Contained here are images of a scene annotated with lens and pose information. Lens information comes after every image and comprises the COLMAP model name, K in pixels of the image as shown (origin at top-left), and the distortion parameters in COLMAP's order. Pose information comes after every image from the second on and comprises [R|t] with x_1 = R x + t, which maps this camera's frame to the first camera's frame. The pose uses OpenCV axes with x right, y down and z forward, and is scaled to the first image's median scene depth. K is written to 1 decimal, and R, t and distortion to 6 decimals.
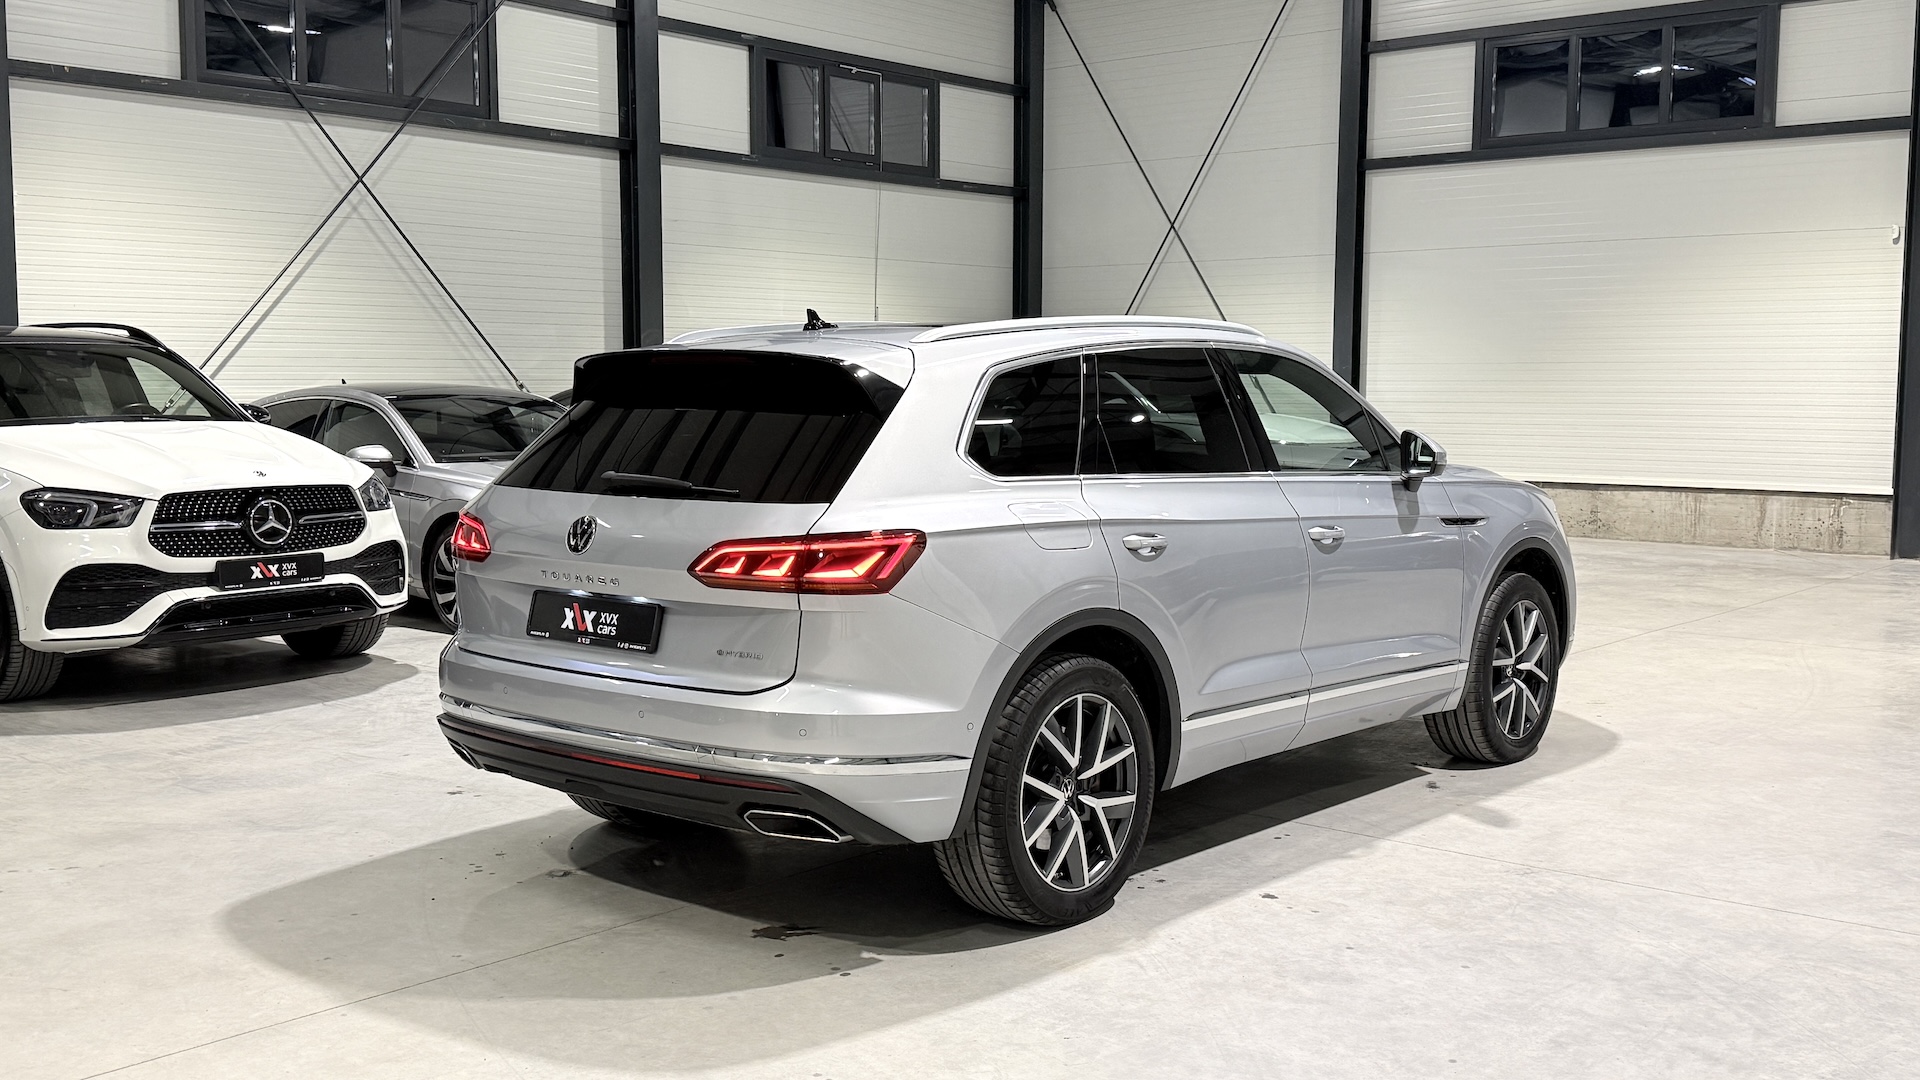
lens RADIAL K [[1941.4, 0, 956.1], [0, 1941.4, 539.8], [0, 0, 1]] dist [-0.018058, 0.000000]
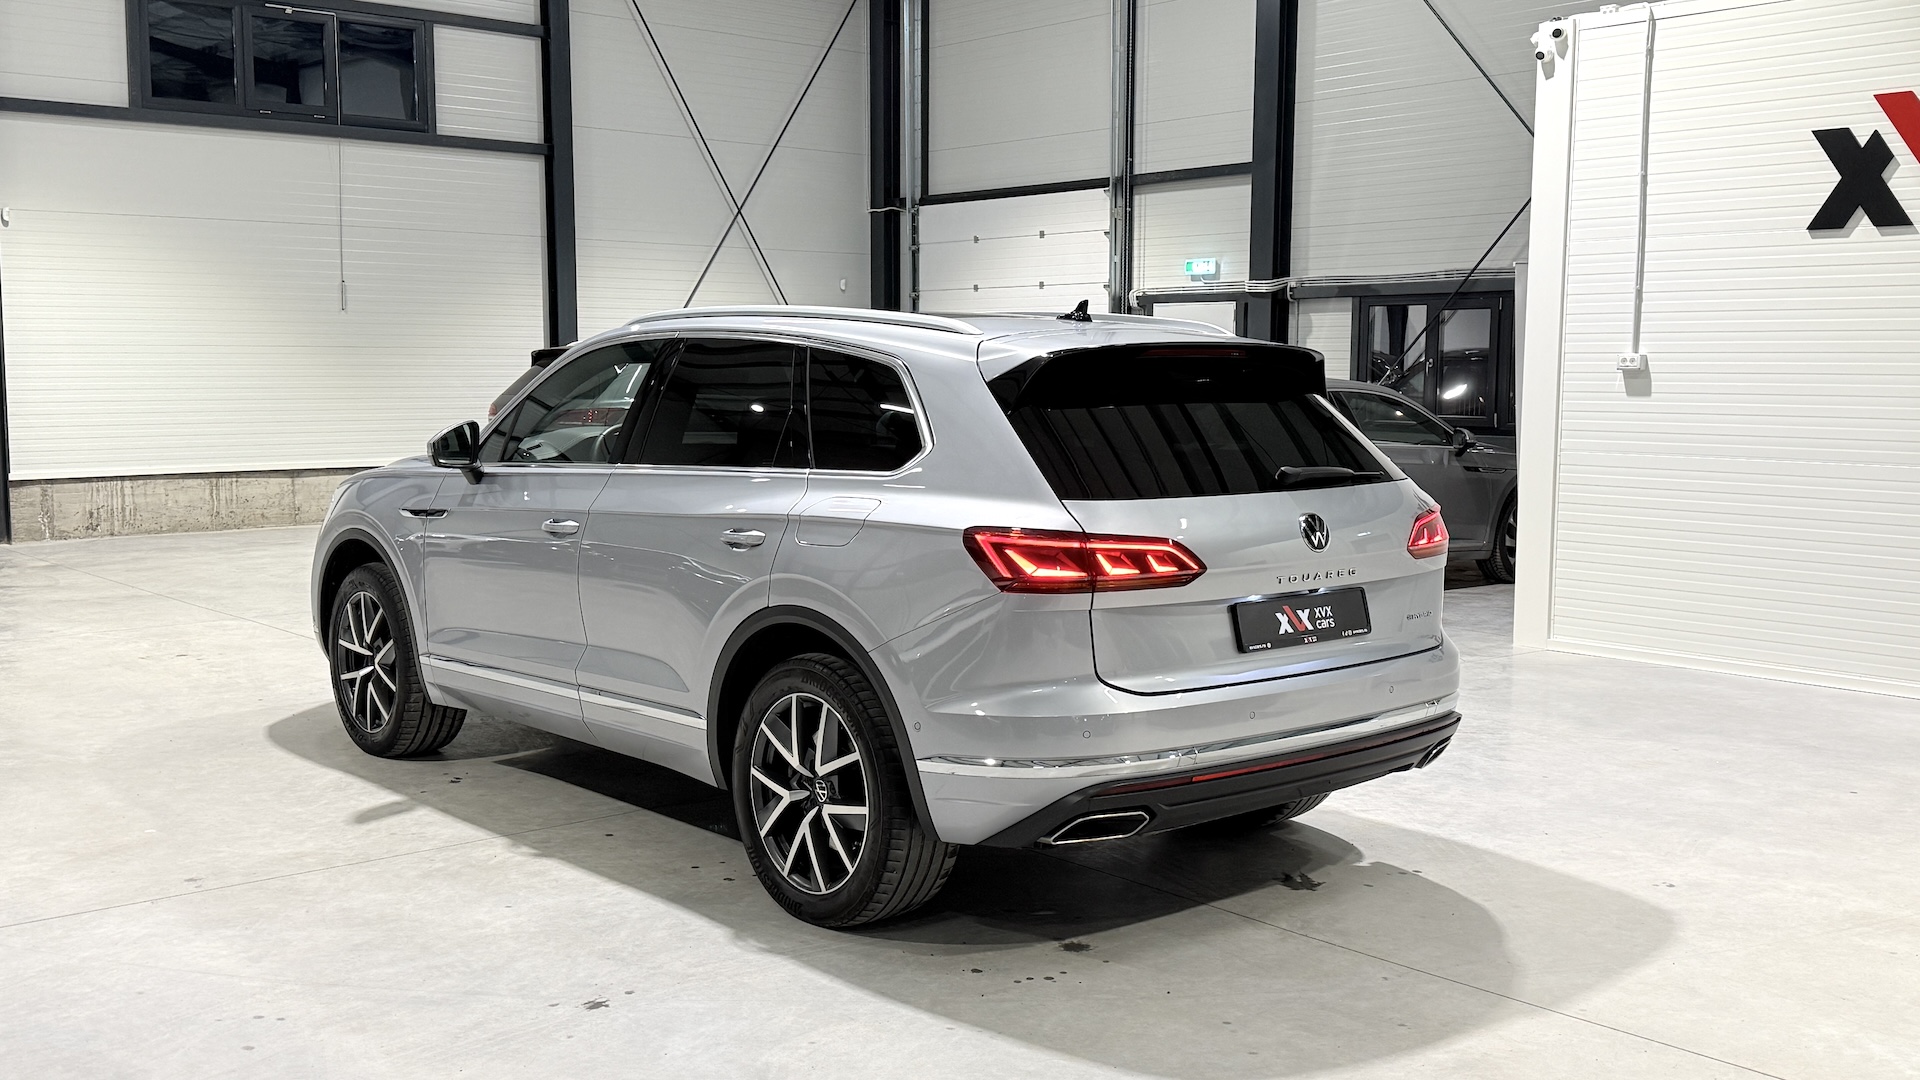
lens RADIAL K [[1941.4, 0, 952.9], [0, 1941.4, 549.2], [0, 0, 1]] dist [-0.018058, 0.000000]
pose [[0.169962, -0.106641, 0.979663, -1.044367], [0.095704, 0.991214, 0.091295, -0.088812], [-0.980792, 0.078241, 0.178675, 0.884113]]
